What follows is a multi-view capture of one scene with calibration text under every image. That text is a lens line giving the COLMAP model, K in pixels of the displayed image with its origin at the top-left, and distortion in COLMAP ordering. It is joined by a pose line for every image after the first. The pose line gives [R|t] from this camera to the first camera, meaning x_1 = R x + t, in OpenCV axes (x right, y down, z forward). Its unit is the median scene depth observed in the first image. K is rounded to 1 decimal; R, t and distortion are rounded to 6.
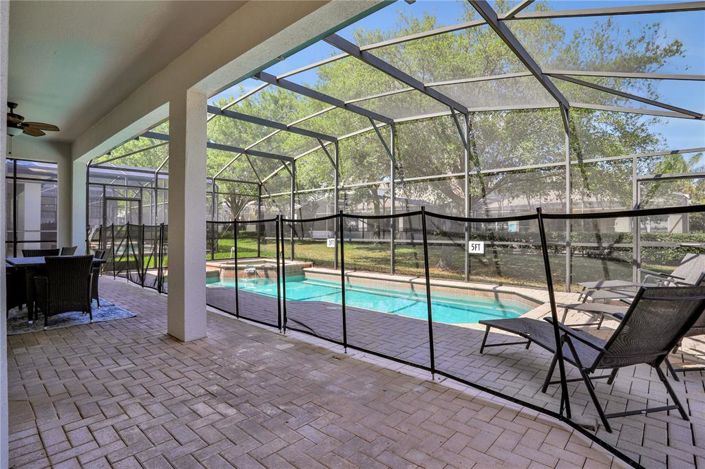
lens RADIAL K [[360.1, 0, 357.9], [0, 360.1, 233.3], [0, 0, 1]] dist [0.024875, 0.000848]
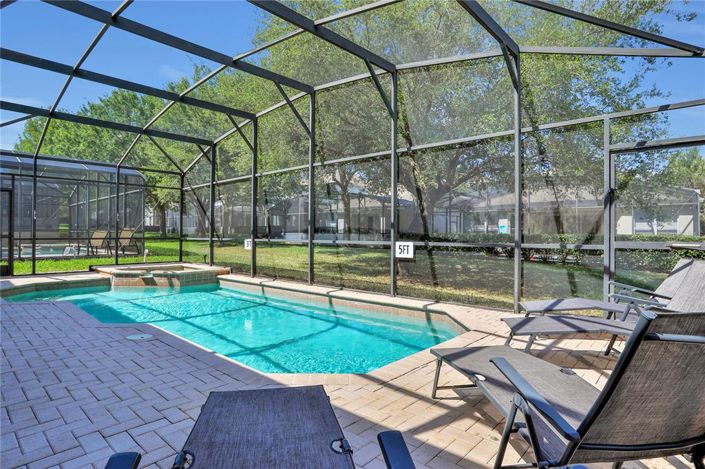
lens RADIAL K [[373.5, 0, 347.3], [0, 373.5, 232.0], [0, 0, 1]] dist [0.006124, 0.001342]
pose [[0.999610, 0.003084, -0.027737, 0.197098], [-0.003460, 0.999903, -0.013496, 0.011137], [0.027693, 0.013587, 0.999524, 0.195049]]
